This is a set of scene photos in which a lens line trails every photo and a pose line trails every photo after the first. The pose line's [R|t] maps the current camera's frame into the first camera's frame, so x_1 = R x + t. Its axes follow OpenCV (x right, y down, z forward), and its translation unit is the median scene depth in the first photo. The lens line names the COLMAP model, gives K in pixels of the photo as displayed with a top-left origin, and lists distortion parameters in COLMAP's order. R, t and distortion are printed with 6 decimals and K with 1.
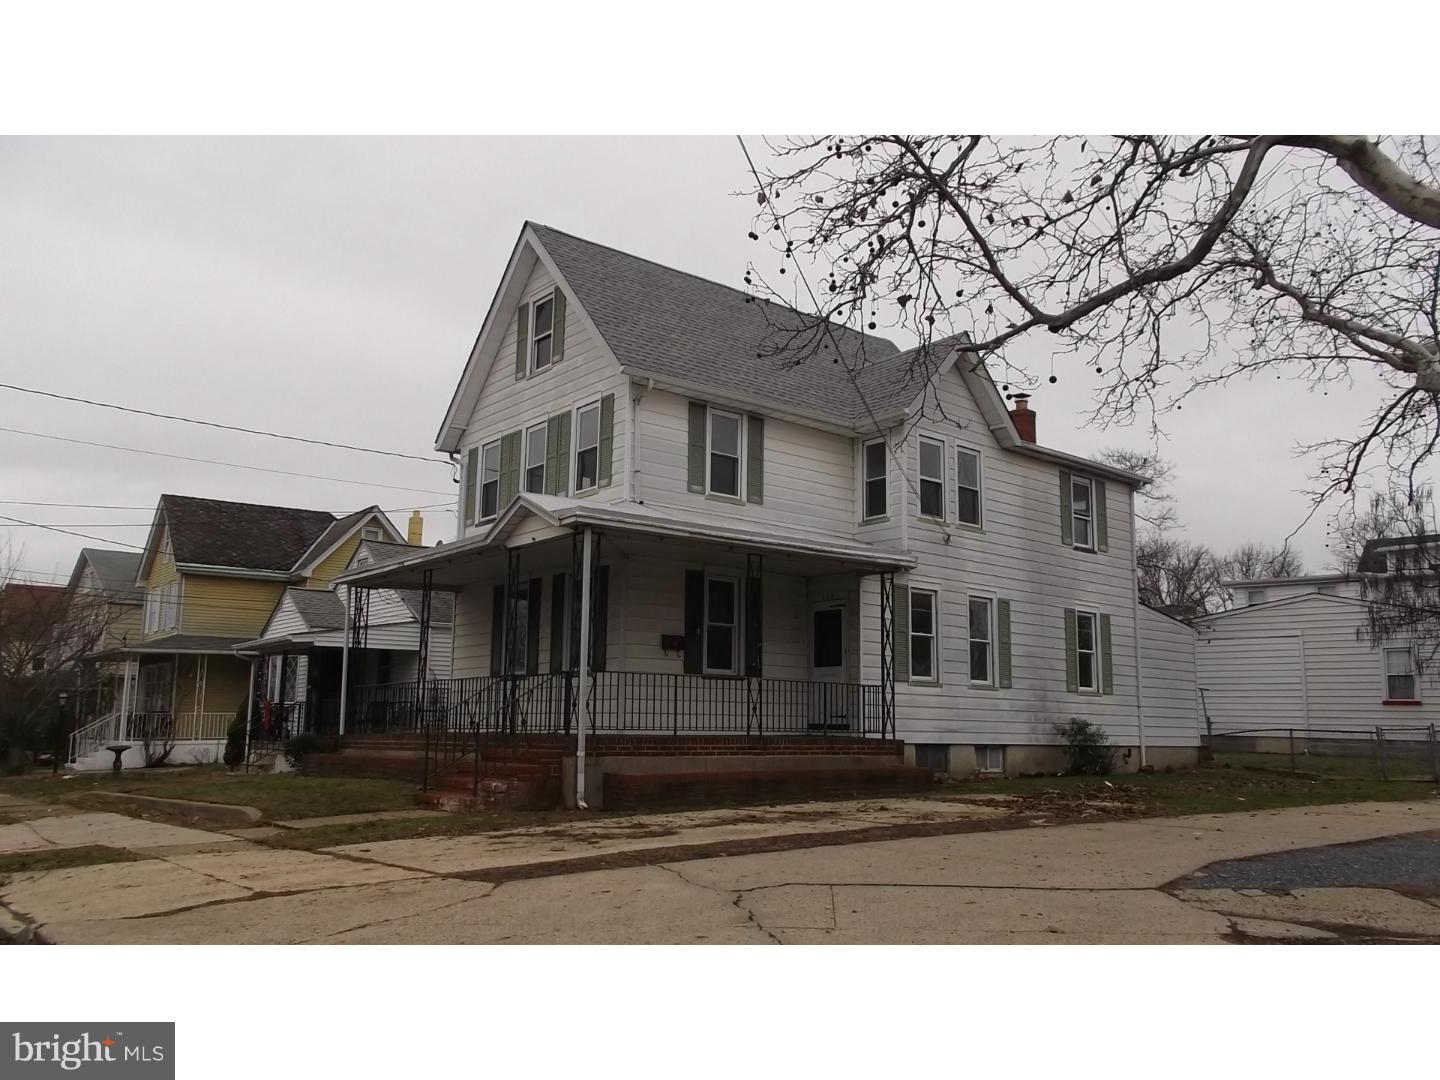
lens RADIAL K [[1156.0, 0, 725.3], [0, 1156.0, 541.8], [0, 0, 1]] dist [0.006275, -0.004103]
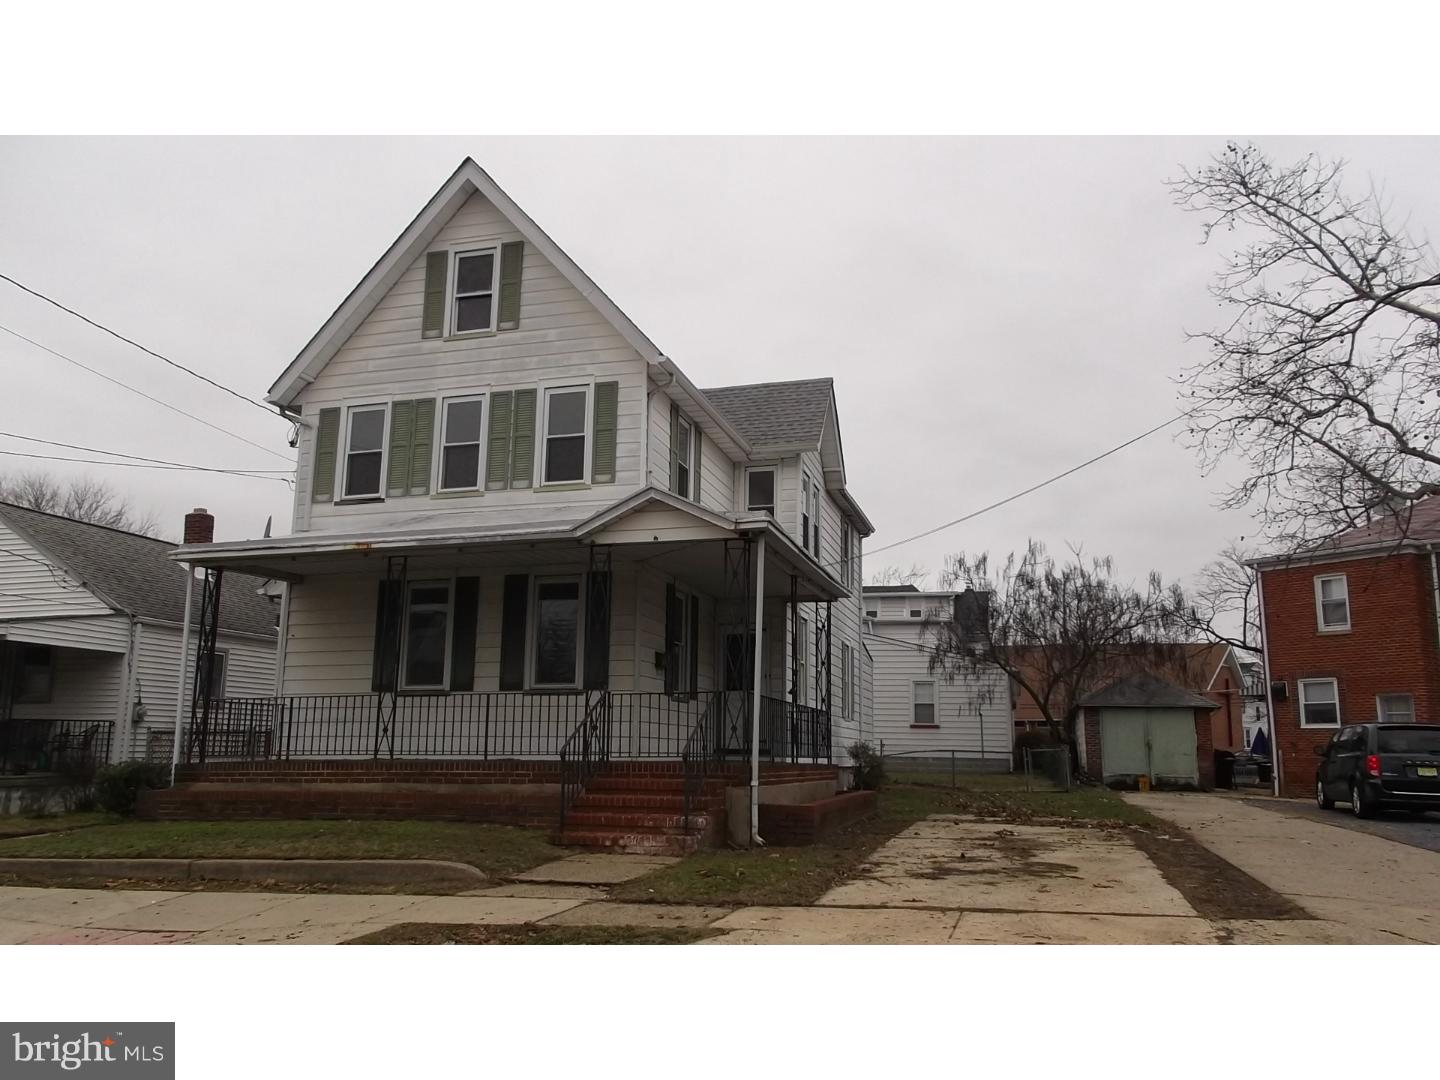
lens RADIAL K [[1156.0, 0, 756.2], [0, 1156.0, 535.5], [0, 0, 1]] dist [0.006275, -0.004103]
pose [[0.820245, 0.098782, 0.563418, -0.431959], [-0.086946, 0.995062, -0.047882, 0.021483], [-0.565365, -0.009712, 0.824783, 0.165733]]
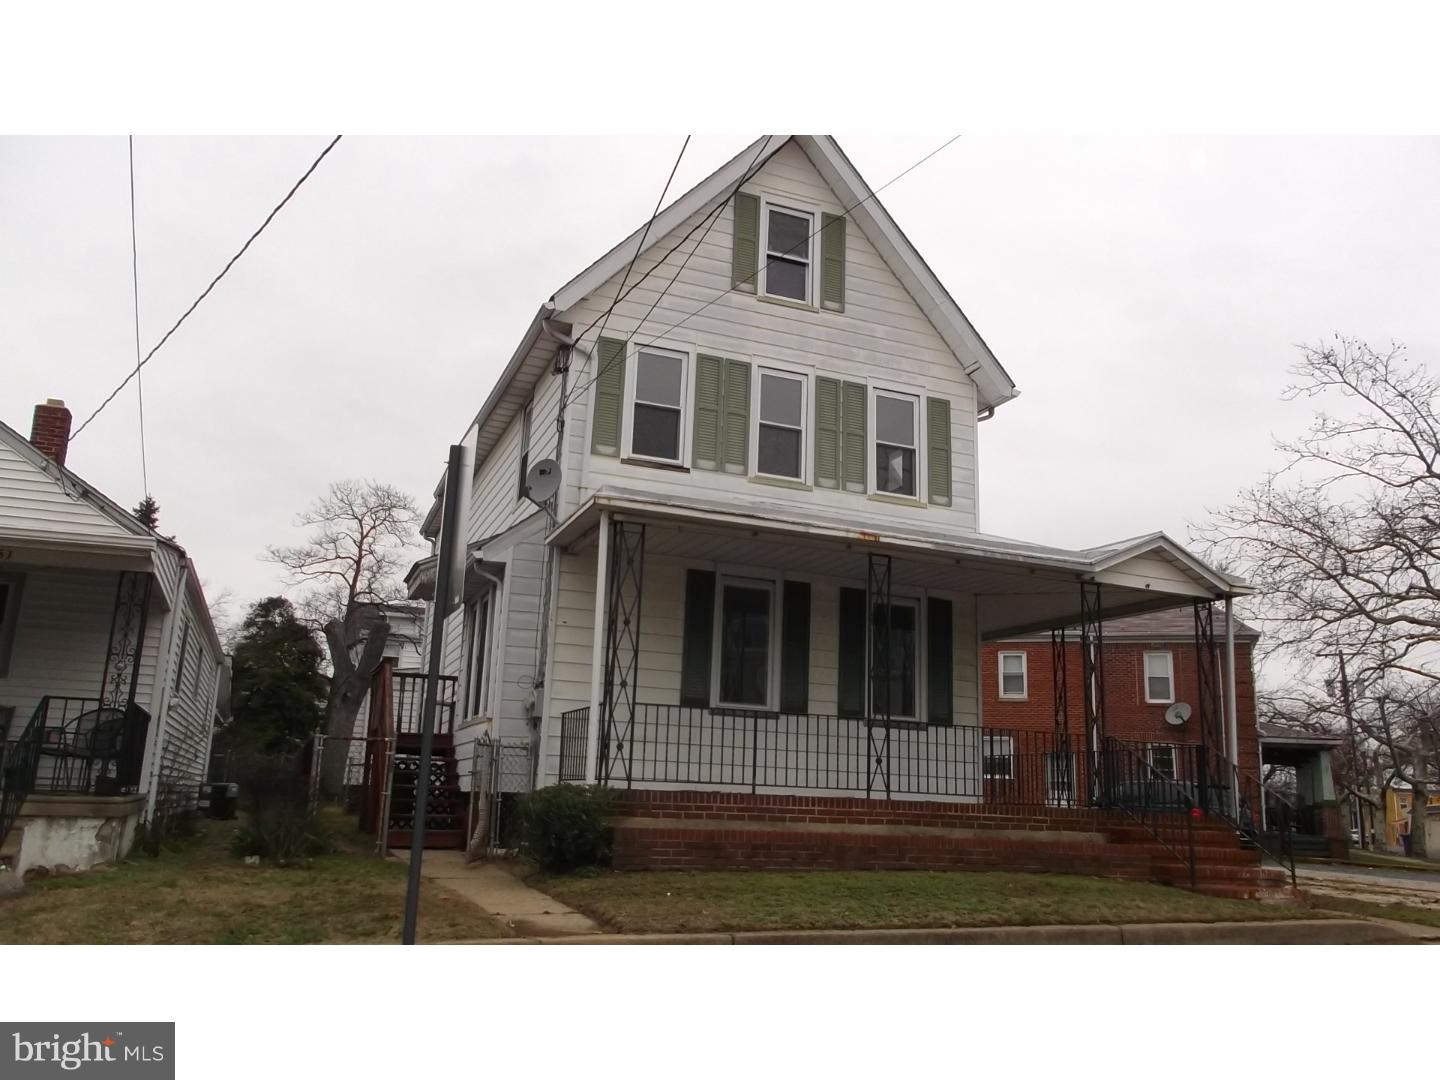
lens RADIAL K [[1156.0, 0, 724.2], [0, 1156.0, 531.0], [0, 0, 1]] dist [0.006275, -0.004103]
pose [[0.303538, 0.213268, 0.928645, -0.792317], [-0.195587, 0.967820, -0.158335, 0.114930], [-0.932529, -0.133570, 0.335483, 0.731668]]
